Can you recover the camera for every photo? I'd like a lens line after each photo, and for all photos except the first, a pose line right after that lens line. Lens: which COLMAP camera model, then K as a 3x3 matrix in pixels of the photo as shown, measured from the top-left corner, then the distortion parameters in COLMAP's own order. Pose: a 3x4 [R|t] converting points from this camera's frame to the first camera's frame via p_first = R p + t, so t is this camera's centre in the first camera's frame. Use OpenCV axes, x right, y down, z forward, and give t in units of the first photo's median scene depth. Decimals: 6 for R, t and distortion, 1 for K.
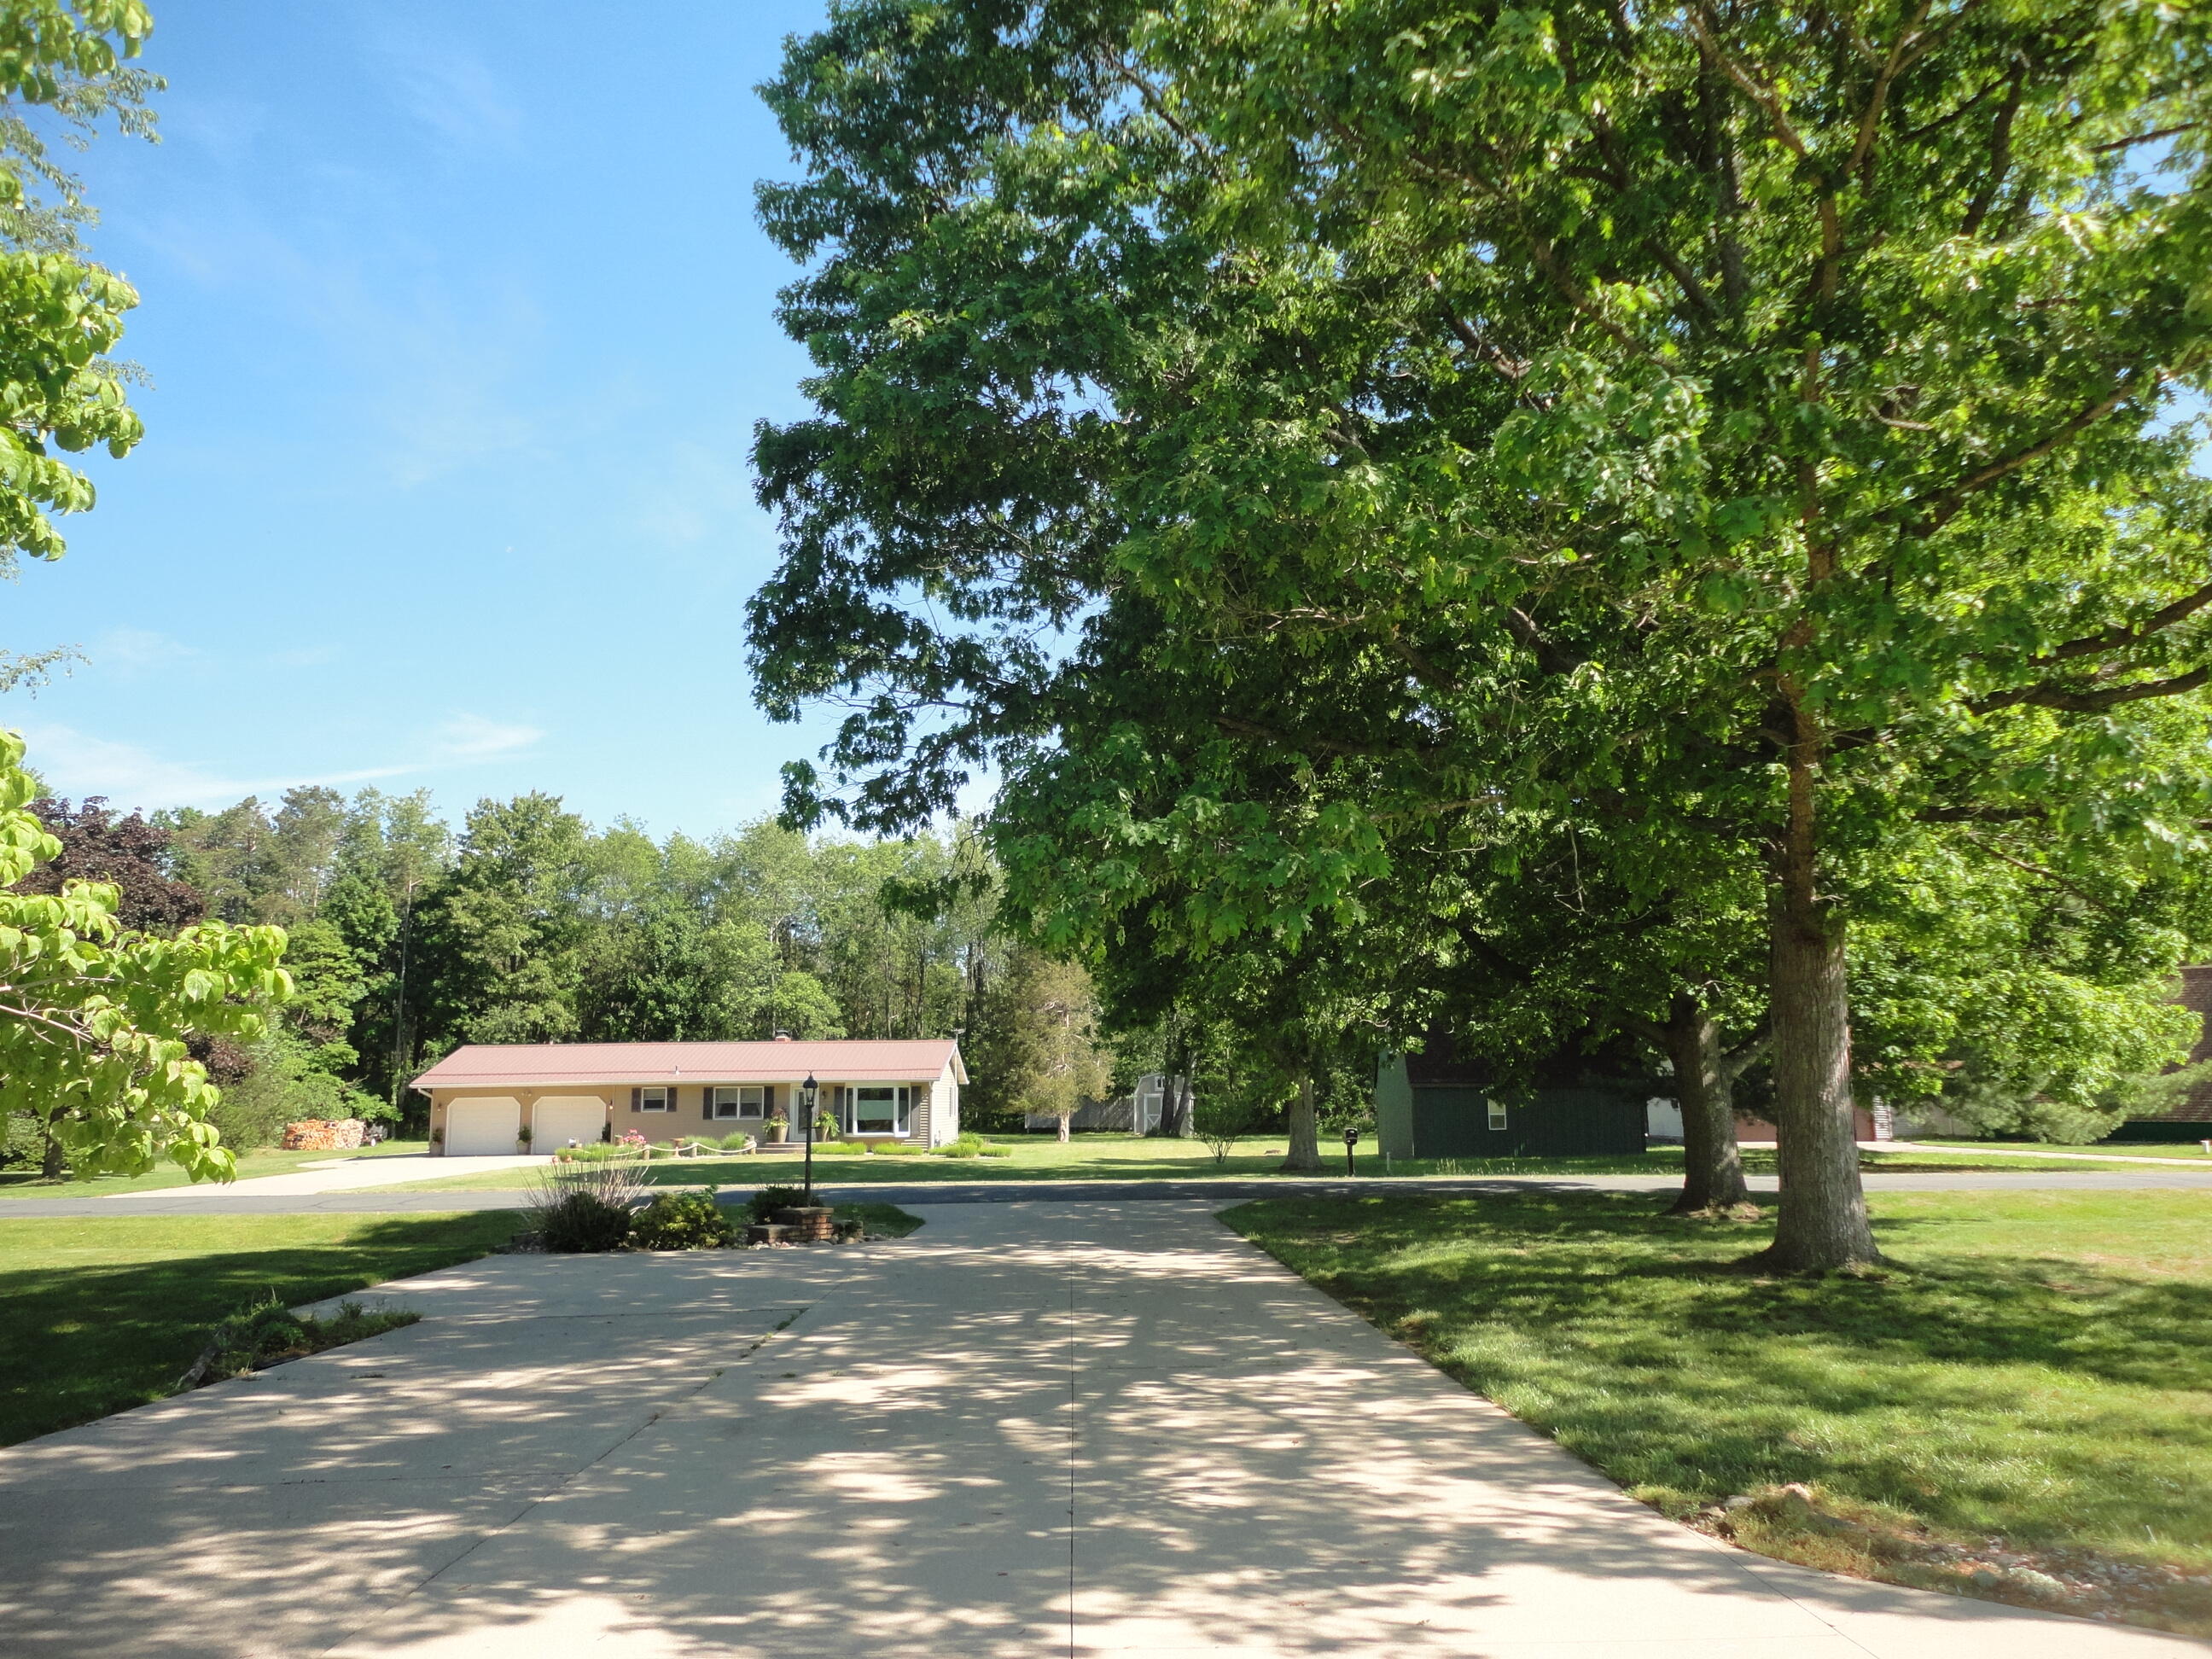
lens RADIAL K [[1663.0, 0, 1070.6], [0, 1663.0, 832.3], [0, 0, 1]] dist [-0.001544, 0.008681]
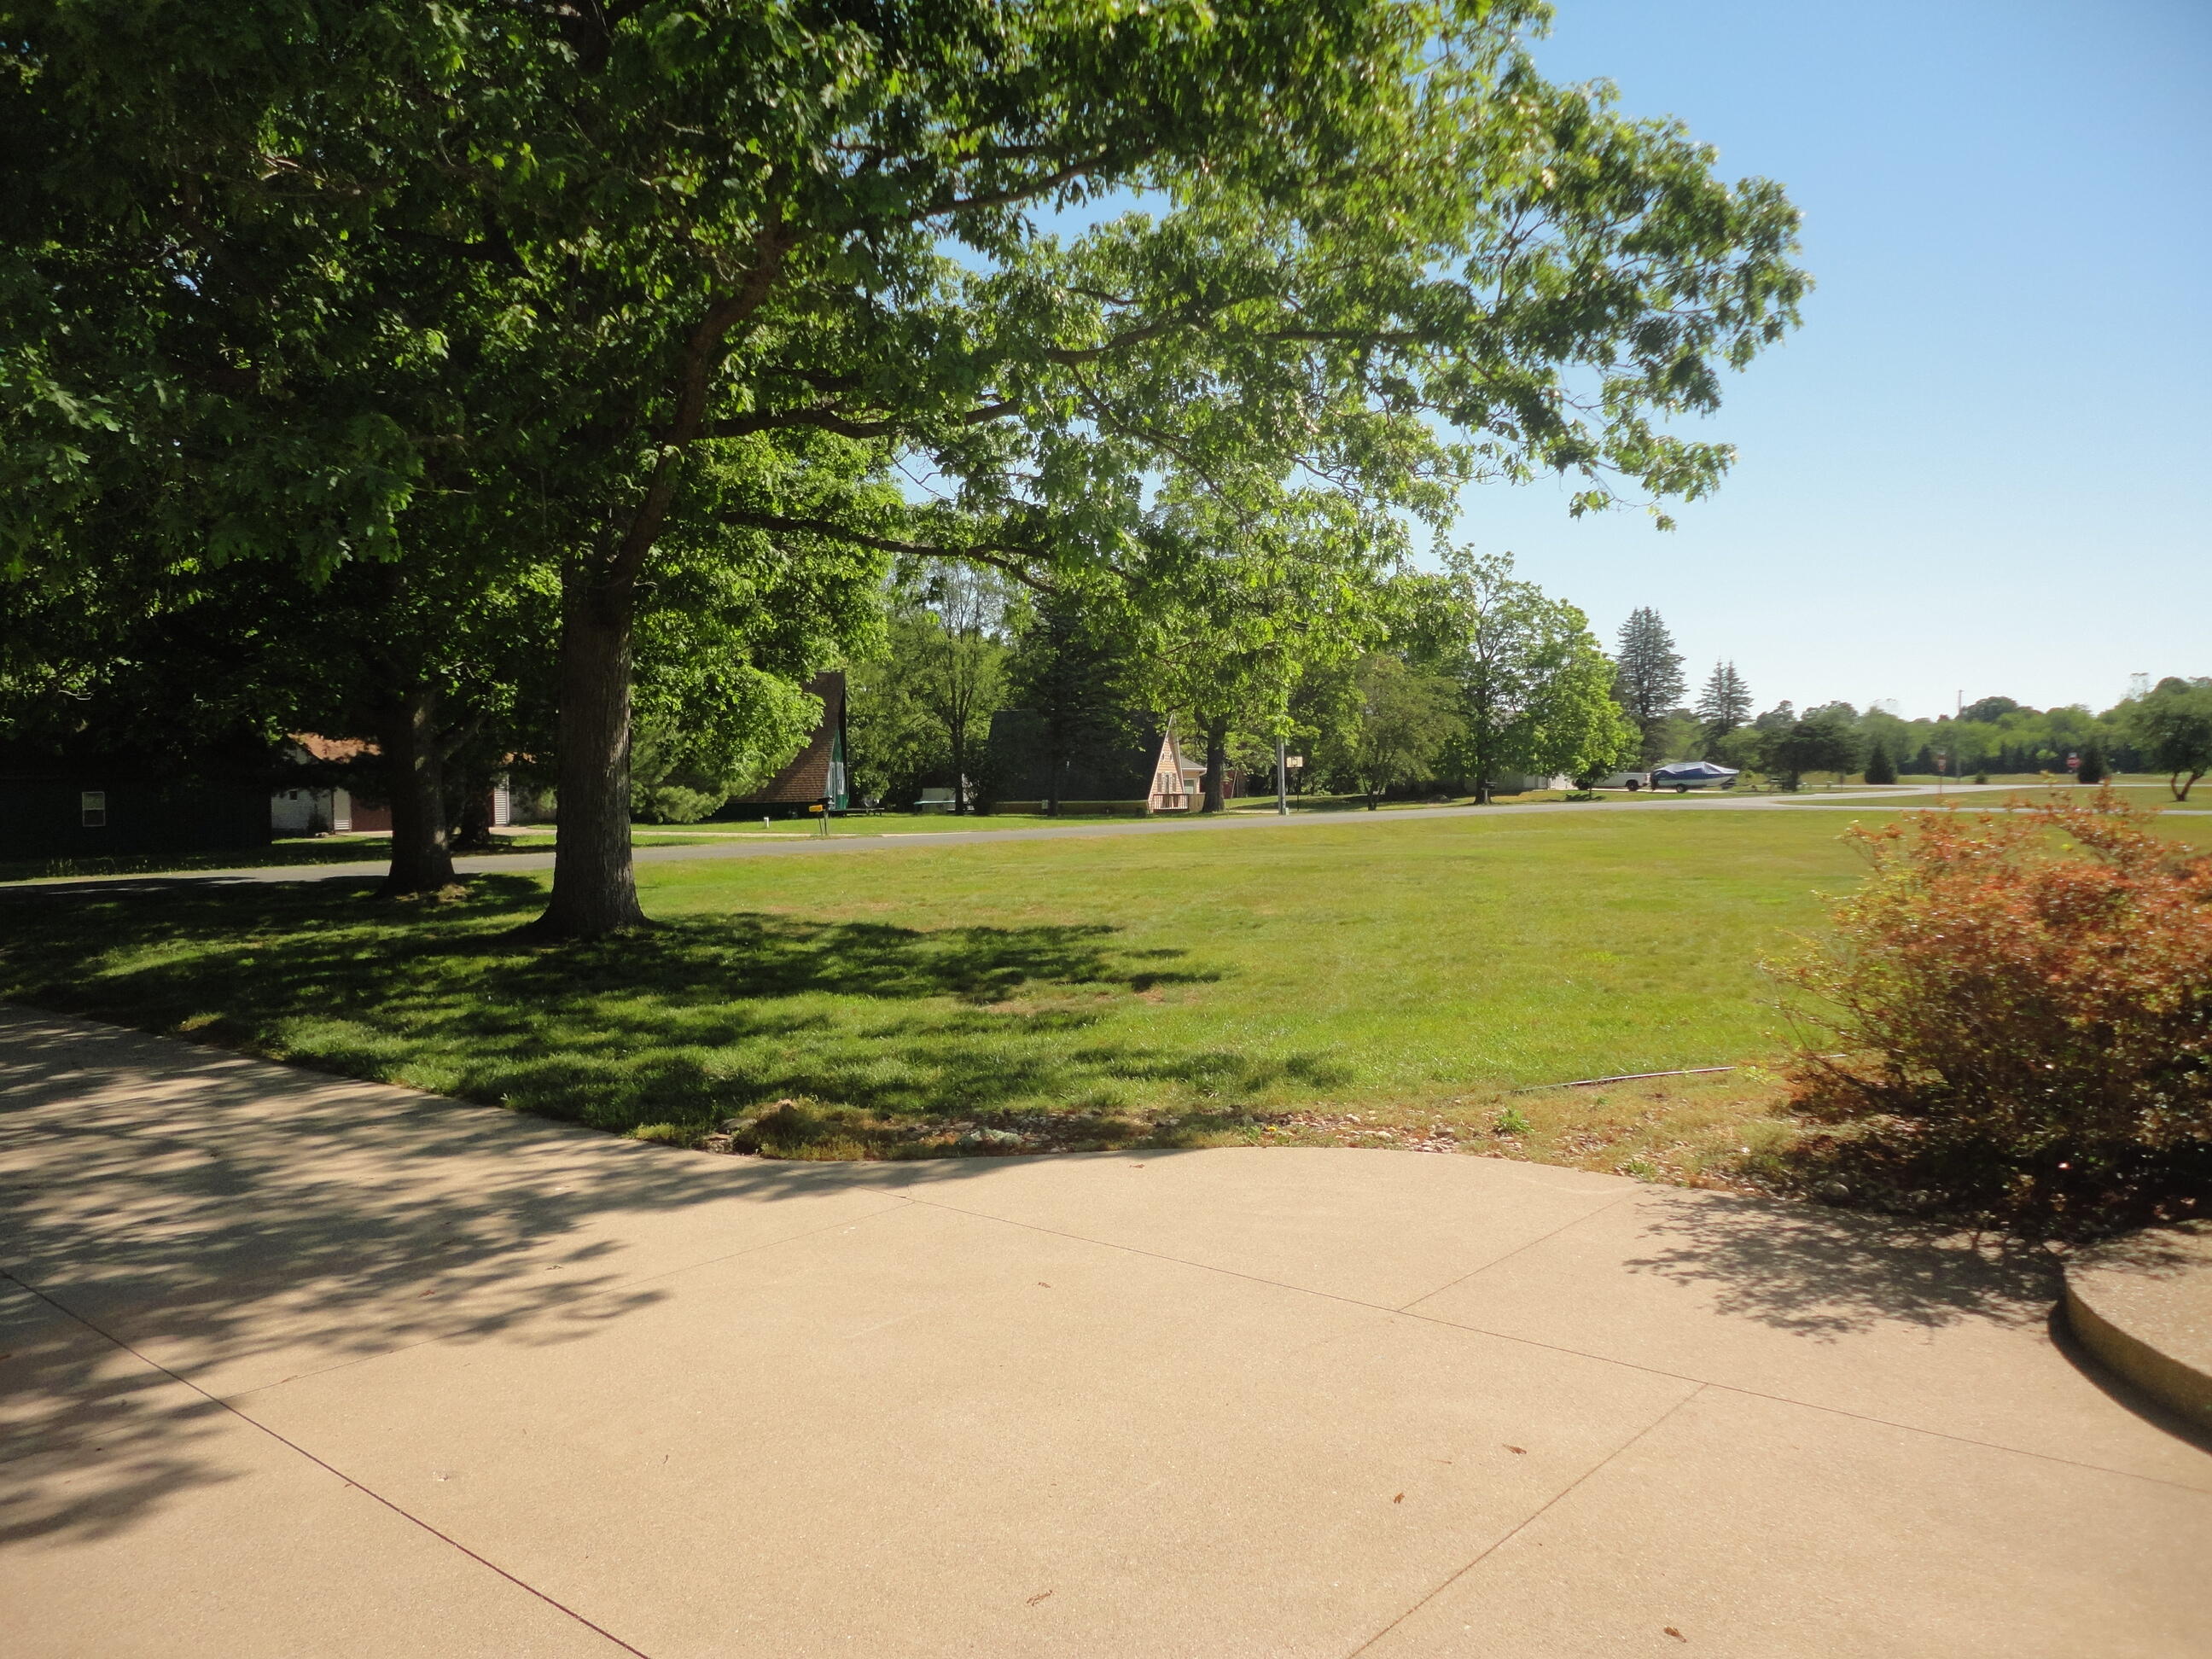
lens RADIAL K [[1663.0, 0, 1070.6], [0, 1663.0, 832.3], [0, 0, 1]] dist [-0.001544, 0.008681]
pose [[0.668317, -0.030064, 0.743269, -0.250783], [-0.104094, 0.985572, 0.133462, 0.039913], [-0.736557, -0.166565, 0.655545, 0.141328]]
